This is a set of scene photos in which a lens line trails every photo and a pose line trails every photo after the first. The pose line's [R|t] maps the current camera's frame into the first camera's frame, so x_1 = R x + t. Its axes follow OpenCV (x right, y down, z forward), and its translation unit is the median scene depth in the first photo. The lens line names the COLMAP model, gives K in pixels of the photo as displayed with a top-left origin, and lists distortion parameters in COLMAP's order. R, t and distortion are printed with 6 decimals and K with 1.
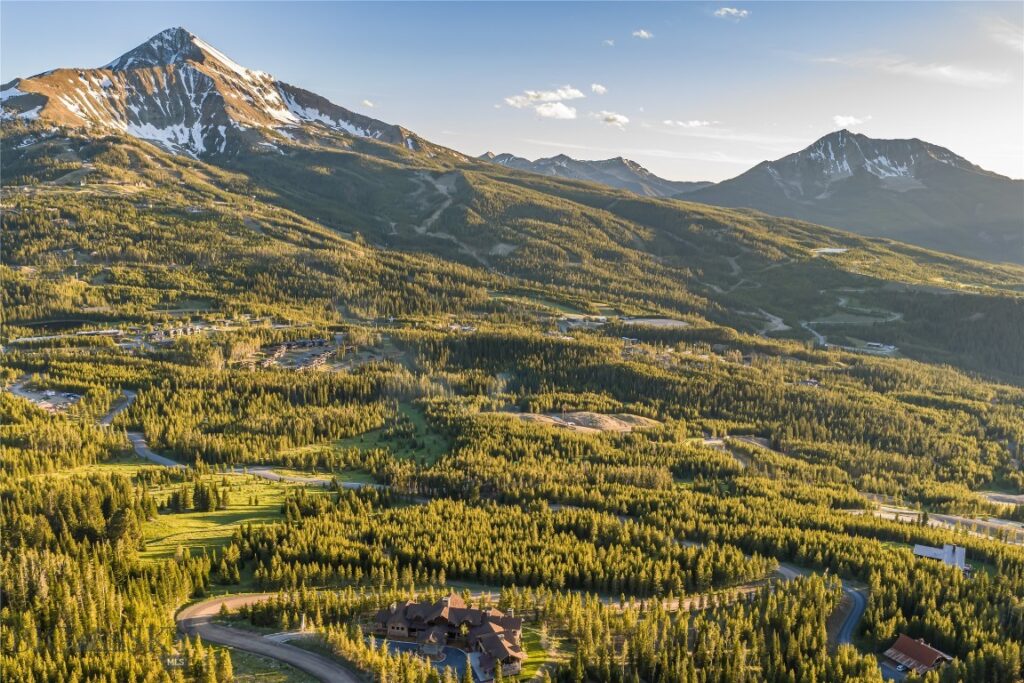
lens RADIAL K [[846.6, 0, 515.1], [0, 846.6, 342.4], [0, 0, 1]] dist [0.012431, -0.023146]
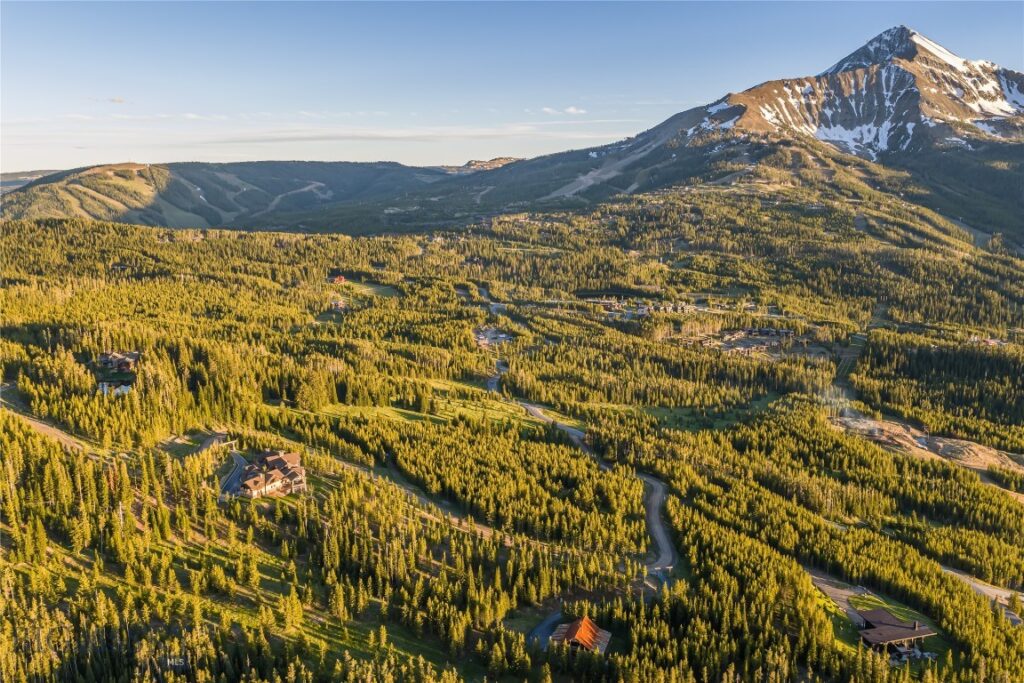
lens RADIAL K [[846.6, 0, 515.1], [0, 846.6, 342.4], [0, 0, 1]] dist [0.012431, -0.023146]
pose [[0.657072, 0.125225, -0.743354, 0.111258], [-0.127396, 0.990368, 0.054229, -0.001123], [0.742985, 0.059068, 0.666696, 0.030514]]
